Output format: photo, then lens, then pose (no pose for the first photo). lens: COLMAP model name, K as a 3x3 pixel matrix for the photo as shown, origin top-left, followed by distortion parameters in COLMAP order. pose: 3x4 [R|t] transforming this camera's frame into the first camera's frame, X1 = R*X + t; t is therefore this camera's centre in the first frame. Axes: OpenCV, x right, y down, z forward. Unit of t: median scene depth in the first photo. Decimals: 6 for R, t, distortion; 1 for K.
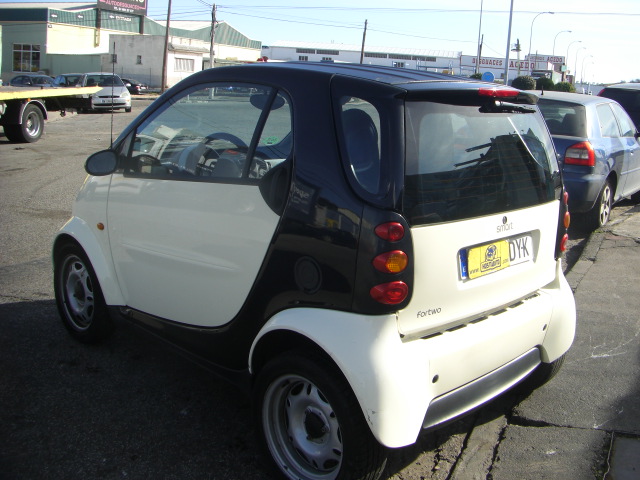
lens RADIAL K [[705.4, 0, 356.7], [0, 705.4, 239.6], [0, 0, 1]] dist [-0.118525, 0.000000]
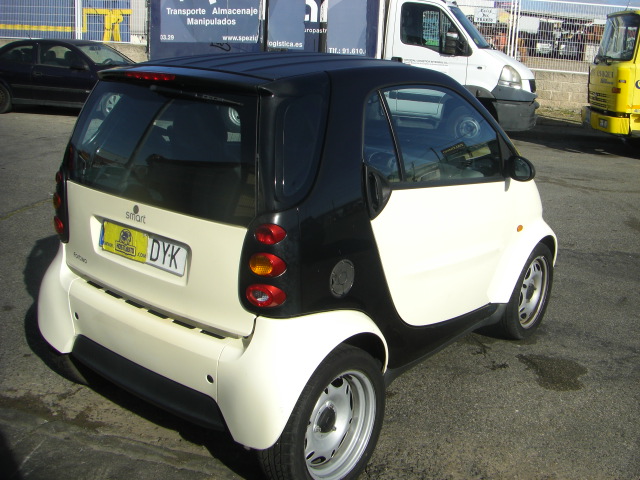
lens RADIAL K [[705.4, 0, 341.0], [0, 705.4, 243.0], [0, 0, 1]] dist [-0.118525, 0.000000]
pose [[0.078400, 0.222899, -0.971684, 1.108637], [-0.260713, 0.945348, 0.195822, -0.231534], [0.962228, 0.237978, 0.132228, 1.097288]]
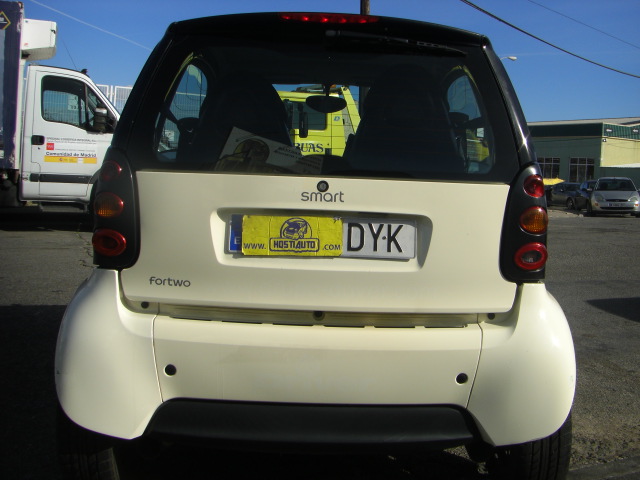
lens RADIAL K [[705.4, 0, 344.4], [0, 705.4, 247.8], [0, 0, 1]] dist [-0.118525, 0.000000]
pose [[0.687615, 0.044792, -0.724692, 0.718539], [-0.160493, 0.982783, -0.091538, 0.092141], [0.708115, 0.179251, 0.682965, 0.505214]]
